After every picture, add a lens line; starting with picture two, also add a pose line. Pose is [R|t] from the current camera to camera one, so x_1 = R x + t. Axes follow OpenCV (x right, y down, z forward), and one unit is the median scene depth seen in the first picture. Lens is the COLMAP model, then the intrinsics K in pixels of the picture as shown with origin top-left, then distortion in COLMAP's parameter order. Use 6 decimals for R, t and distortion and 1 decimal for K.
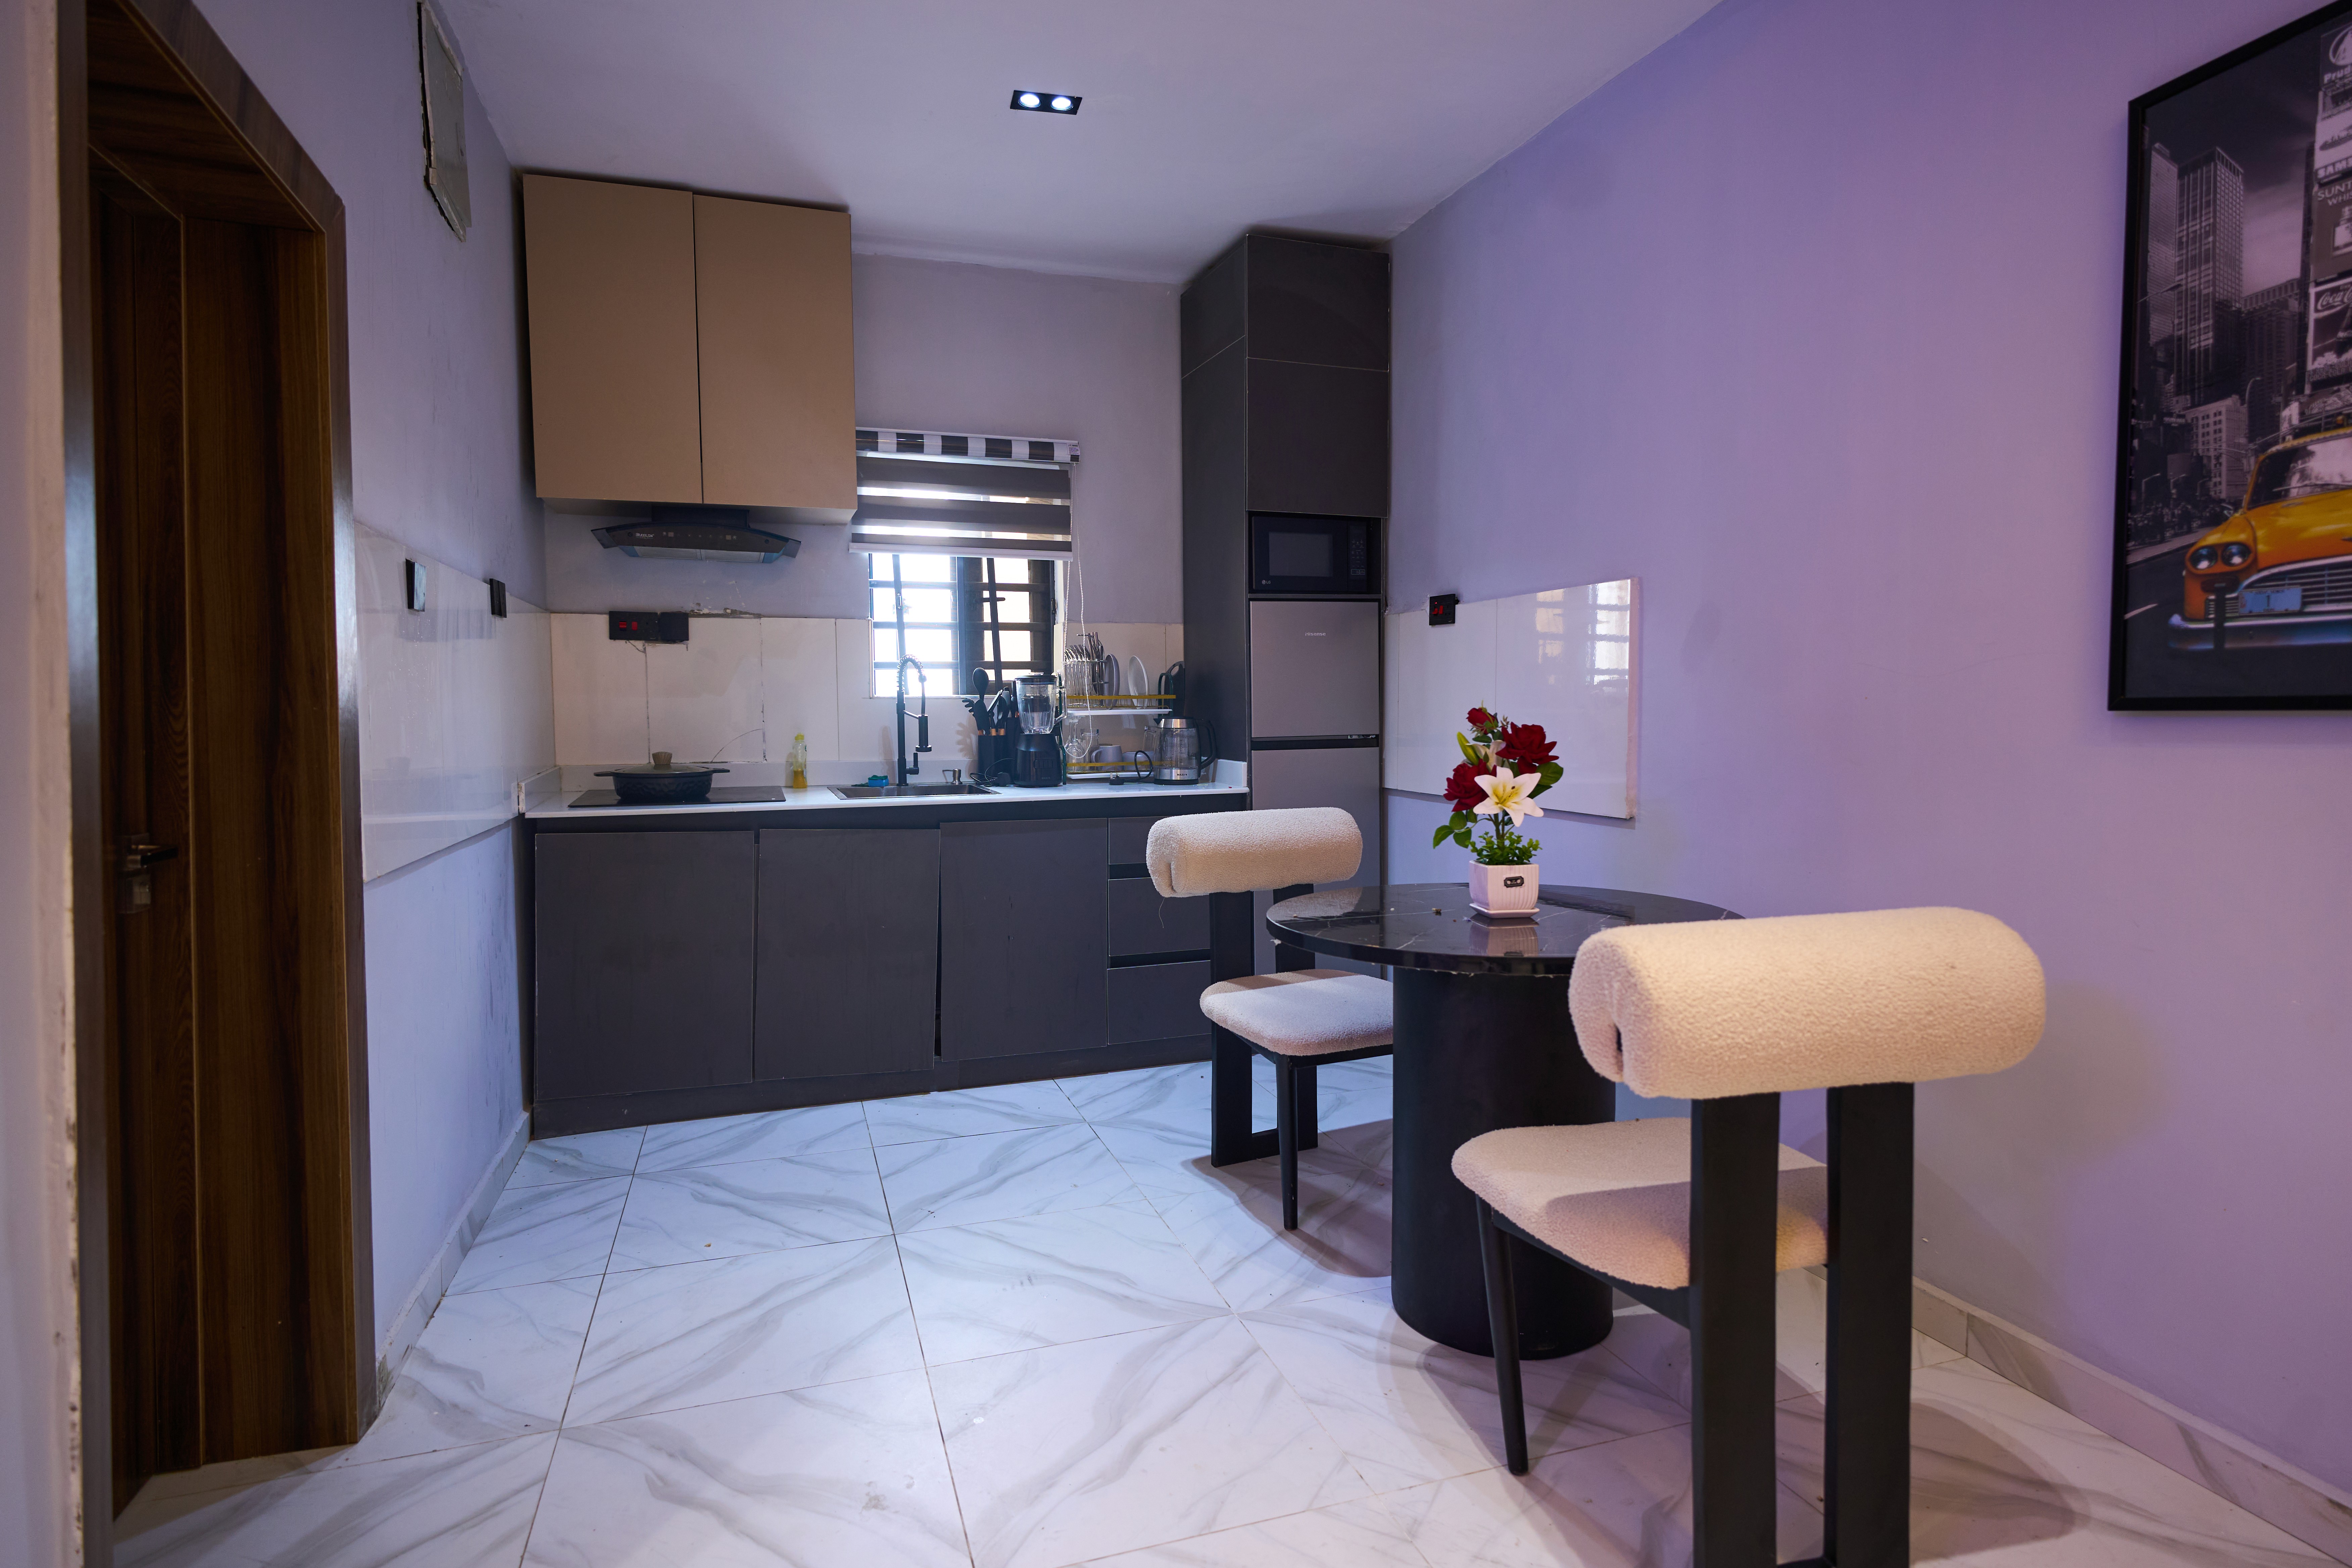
lens RADIAL K [[1229.6, 0, 1179.2], [0, 1229.6, 723.5], [0, 0, 1]] dist [-0.000592, 0.000439]
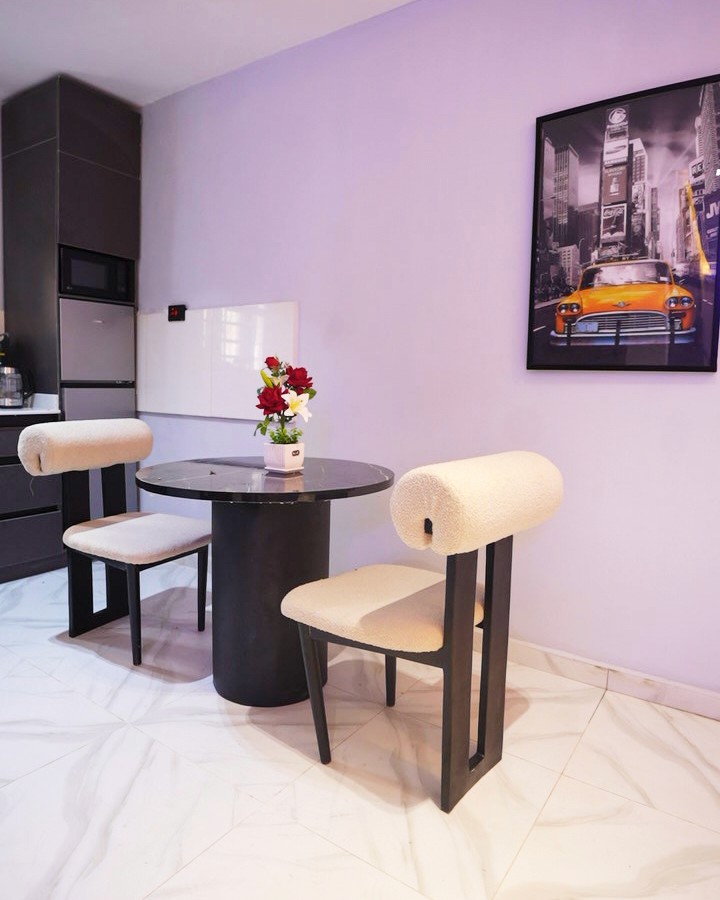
lens RADIAL K [[596.4, 0, 360.4], [0, 596.4, 420.6], [0, 0, 1]] dist [-0.082311, 0.044790]
pose [[0.804420, -0.008227, 0.594004, -0.191187], [-0.024210, 0.998619, 0.046616, 0.042476], [-0.593568, -0.051880, 0.803110, 0.262455]]
